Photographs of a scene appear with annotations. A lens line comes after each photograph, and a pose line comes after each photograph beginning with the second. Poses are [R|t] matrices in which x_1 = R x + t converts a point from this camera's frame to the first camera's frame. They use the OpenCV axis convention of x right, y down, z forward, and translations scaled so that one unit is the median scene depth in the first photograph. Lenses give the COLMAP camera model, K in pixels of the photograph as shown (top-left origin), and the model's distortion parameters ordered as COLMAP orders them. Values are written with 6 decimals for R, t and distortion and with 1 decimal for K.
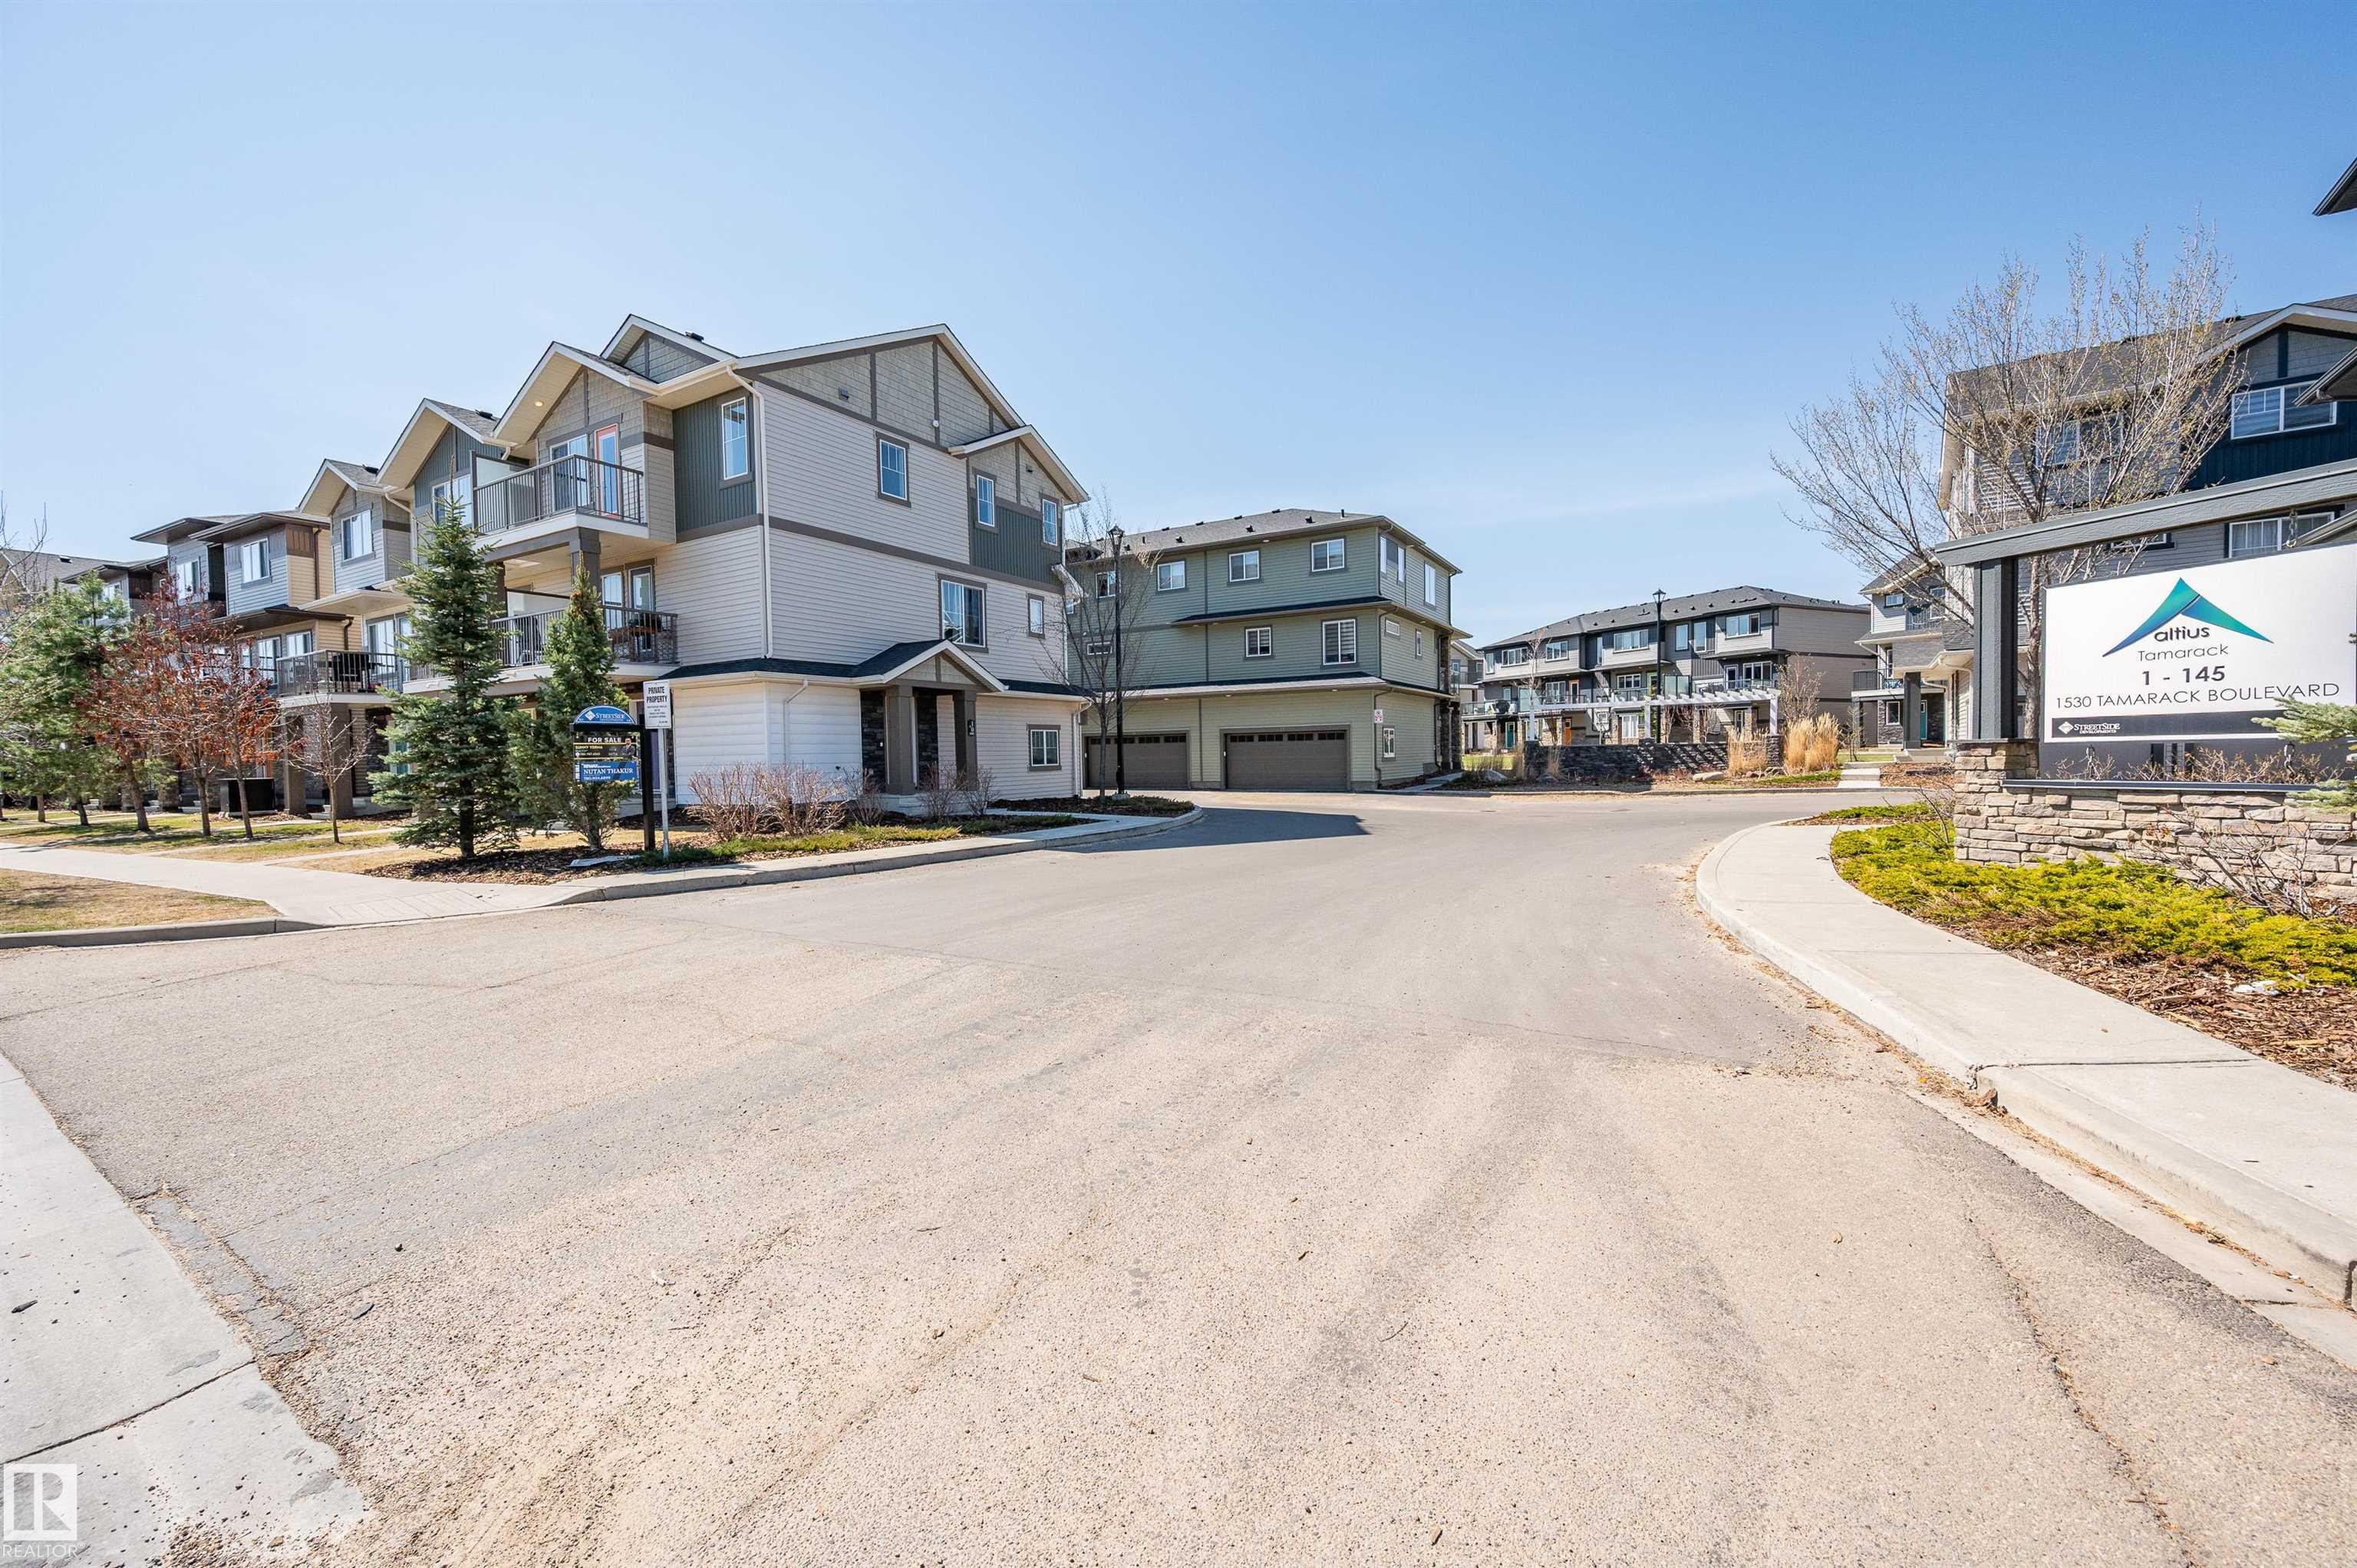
lens RADIAL K [[921.5, 0, 1183.1], [0, 921.5, 790.4], [0, 0, 1]] dist [-0.002034, 0.000692]
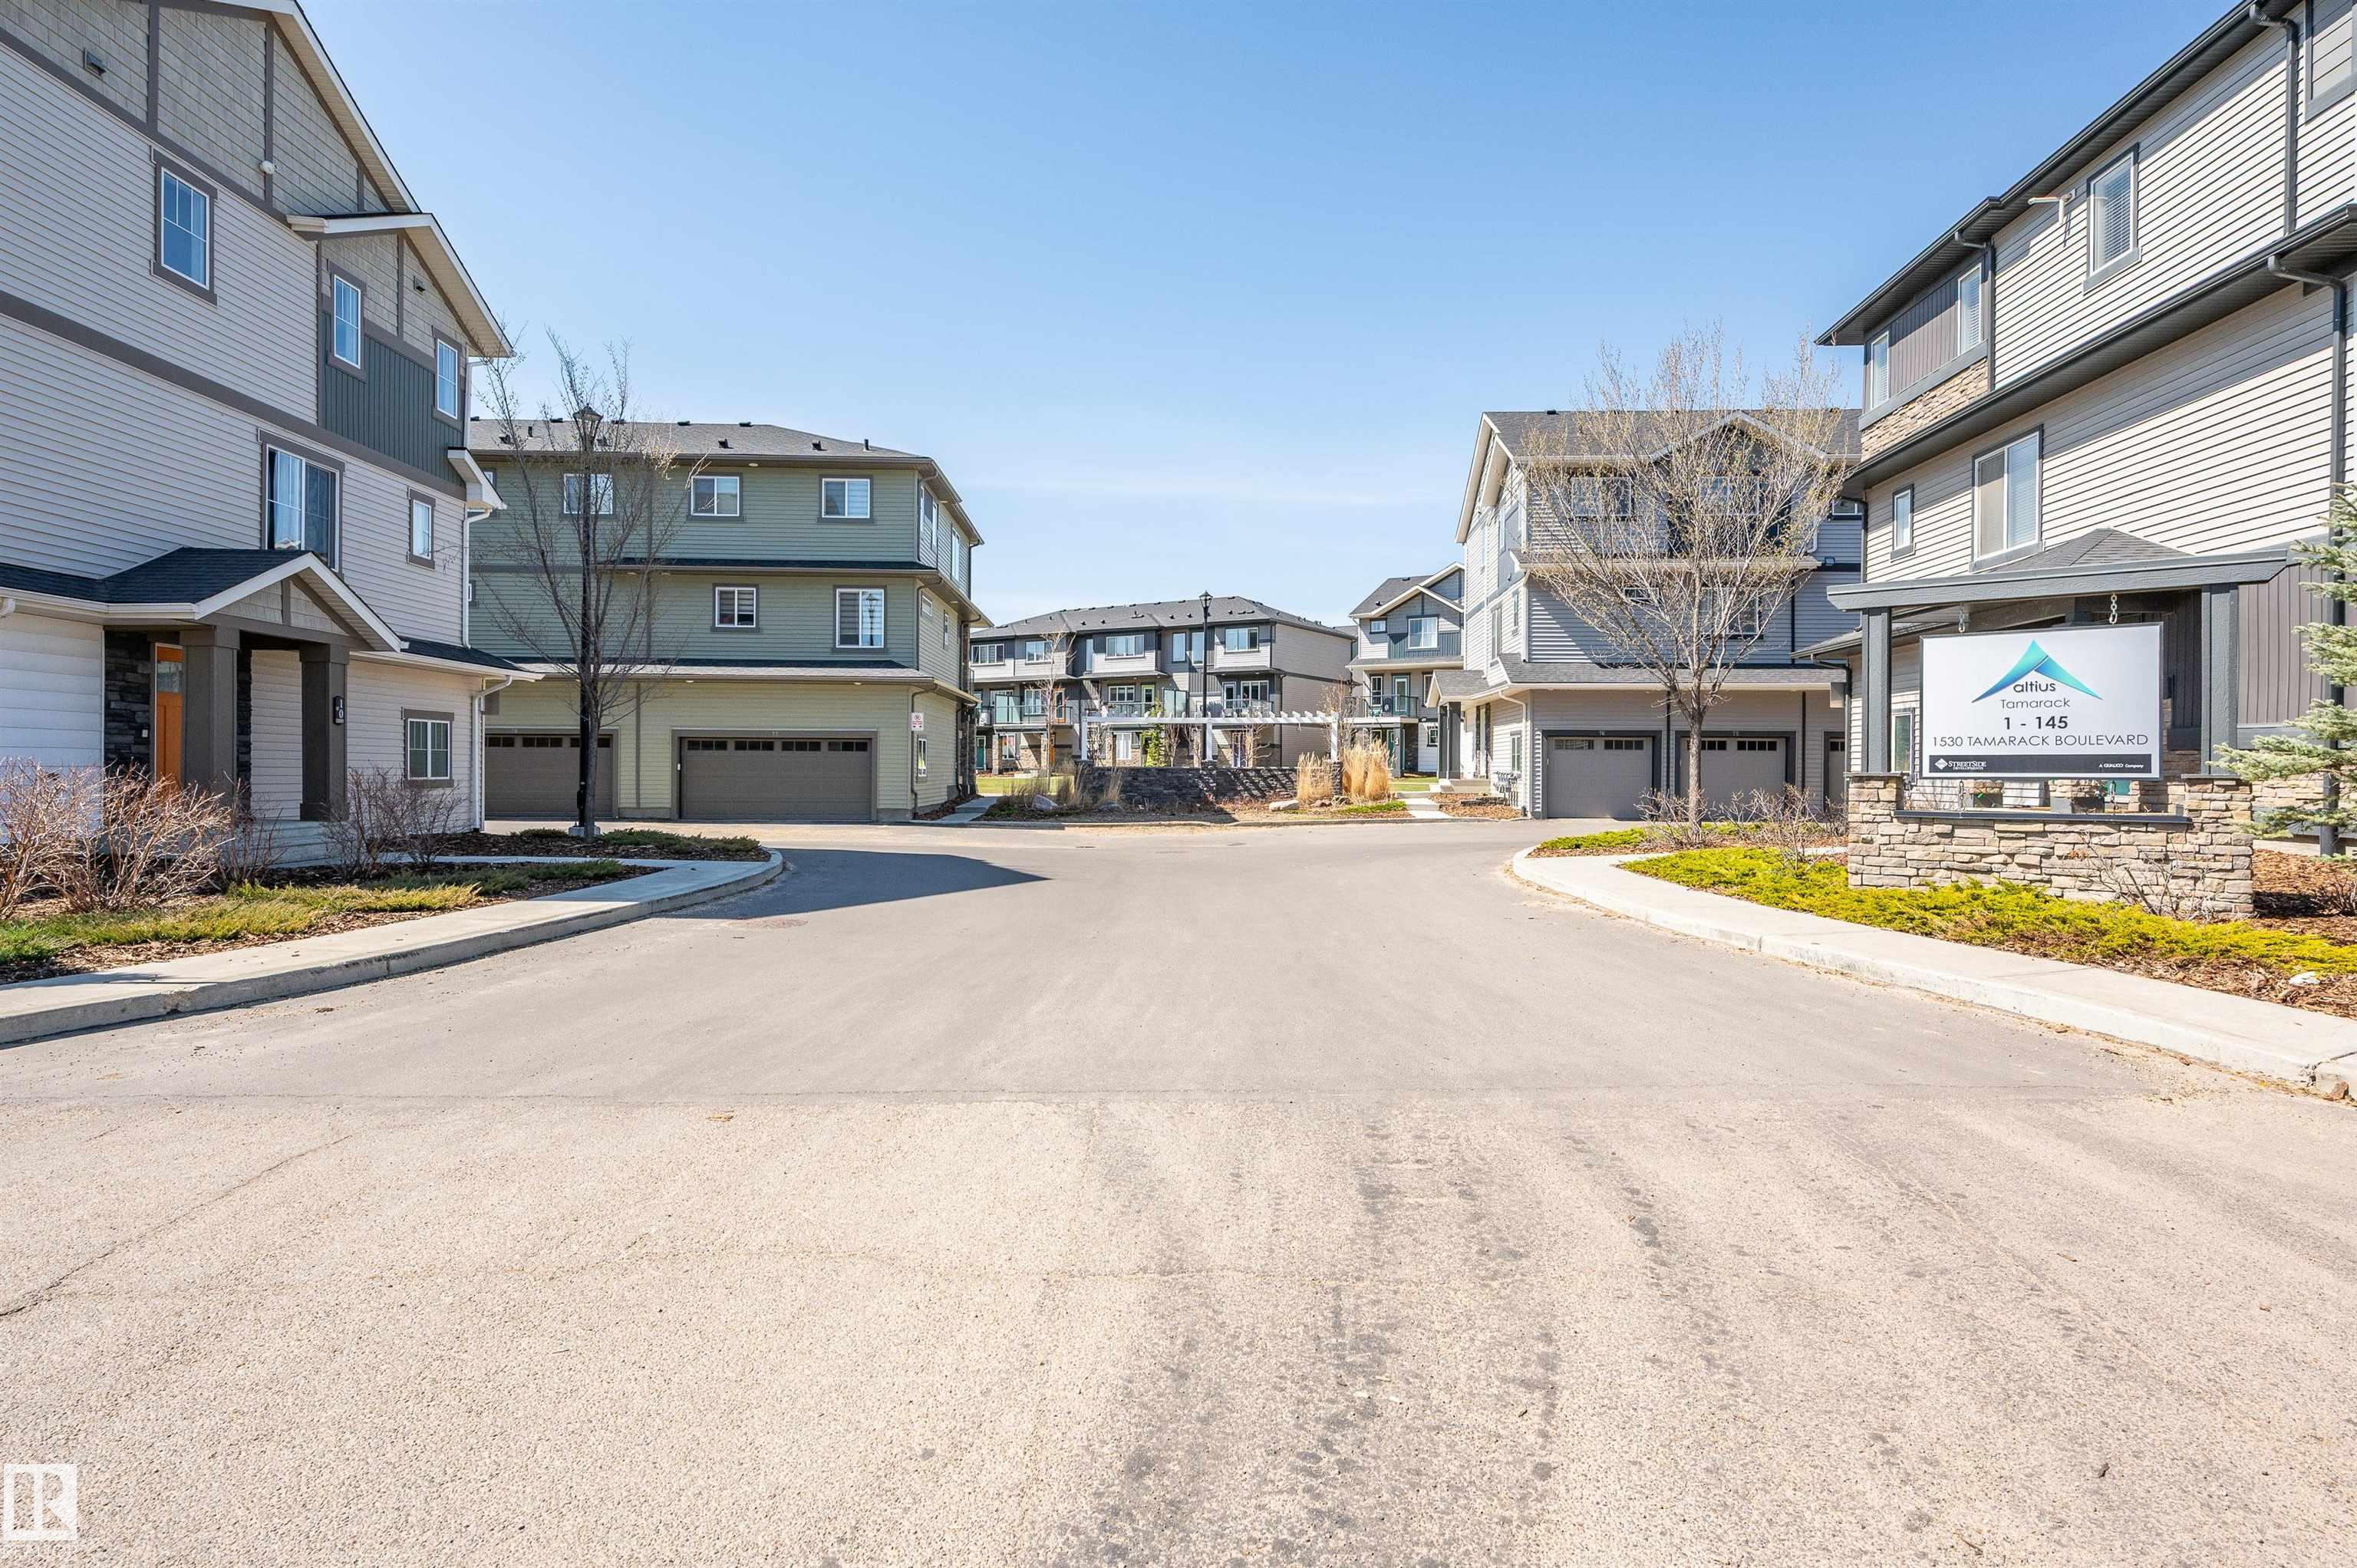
lens RADIAL K [[1204.2, 0, 1201.5], [0, 1204.2, 771.5], [0, 0, 1]] dist [-0.000562, 0.002191]
pose [[0.836317, 0.022762, 0.547774, -0.191352], [-0.000009, 0.999138, -0.041504, 0.000527], [-0.548246, 0.034706, 0.835597, 0.088250]]
